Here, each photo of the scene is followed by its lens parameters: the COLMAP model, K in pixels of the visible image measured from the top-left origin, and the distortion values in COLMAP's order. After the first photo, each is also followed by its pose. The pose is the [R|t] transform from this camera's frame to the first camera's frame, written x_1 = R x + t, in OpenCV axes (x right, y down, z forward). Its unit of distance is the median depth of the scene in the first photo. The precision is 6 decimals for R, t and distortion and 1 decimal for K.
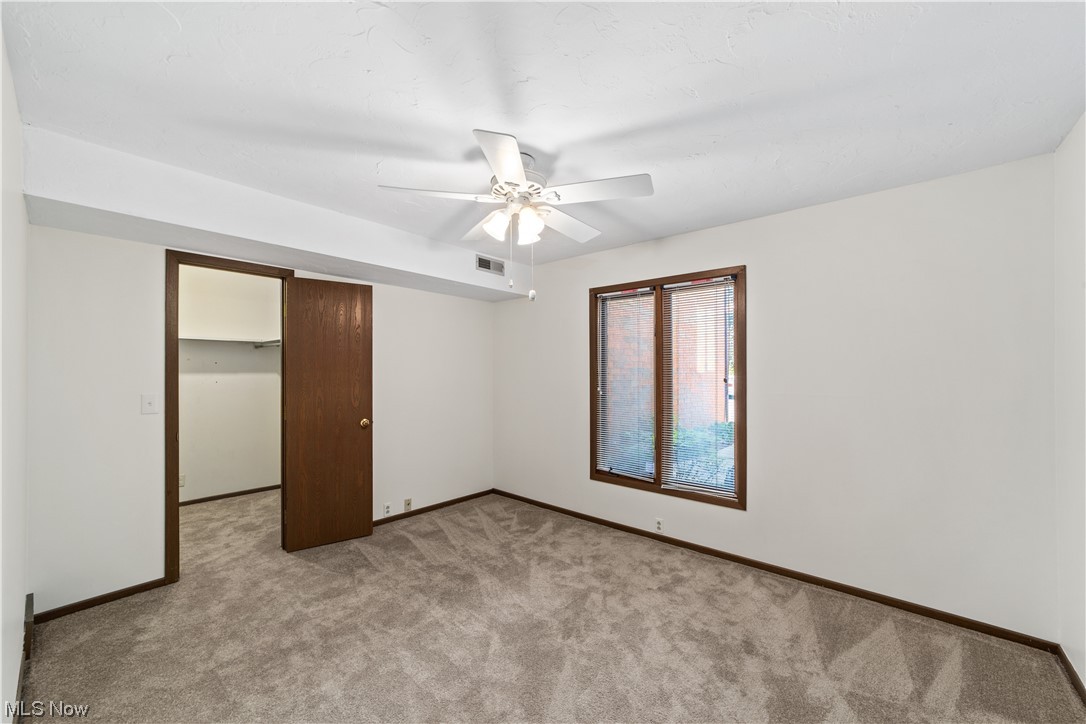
lens RADIAL K [[423.6, 0, 538.6], [0, 423.6, 366.5], [0, 0, 1]] dist [-0.001583, 0.000101]
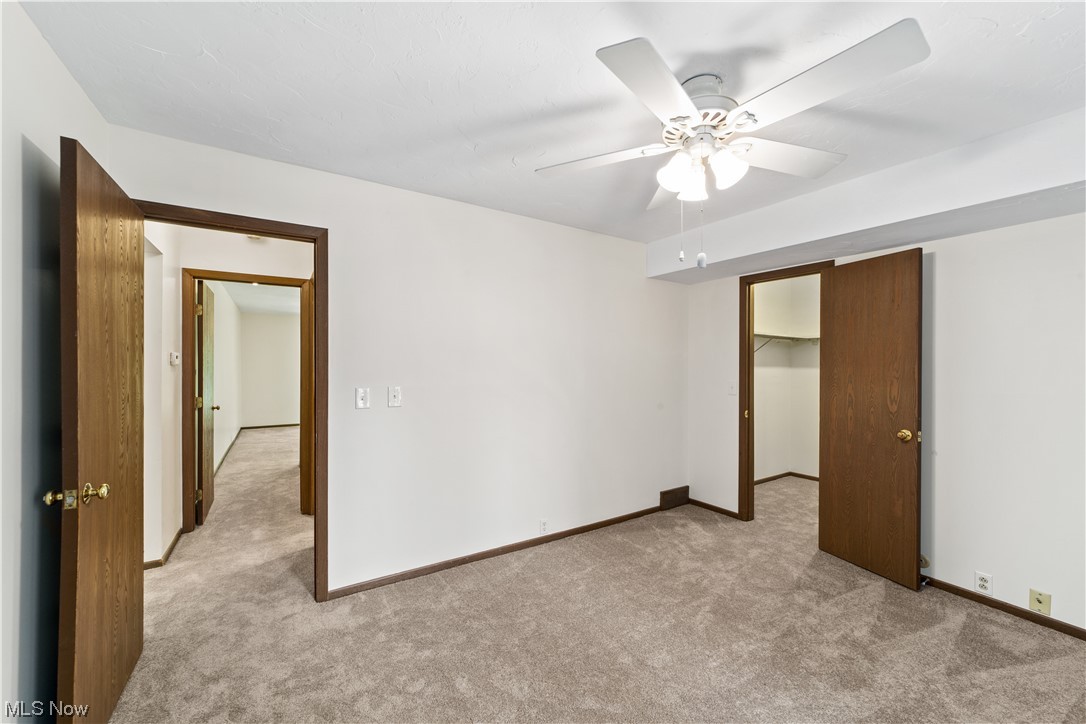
lens RADIAL K [[418.6, 0, 542.5], [0, 418.6, 364.7], [0, 0, 1]] dist [0.000322, 0.000463]
pose [[-0.276065, -0.000659, -0.961139, 0.530250], [0.001388, 0.999998, -0.001084, 0.009407], [0.961138, -0.001633, -0.276063, 0.655886]]
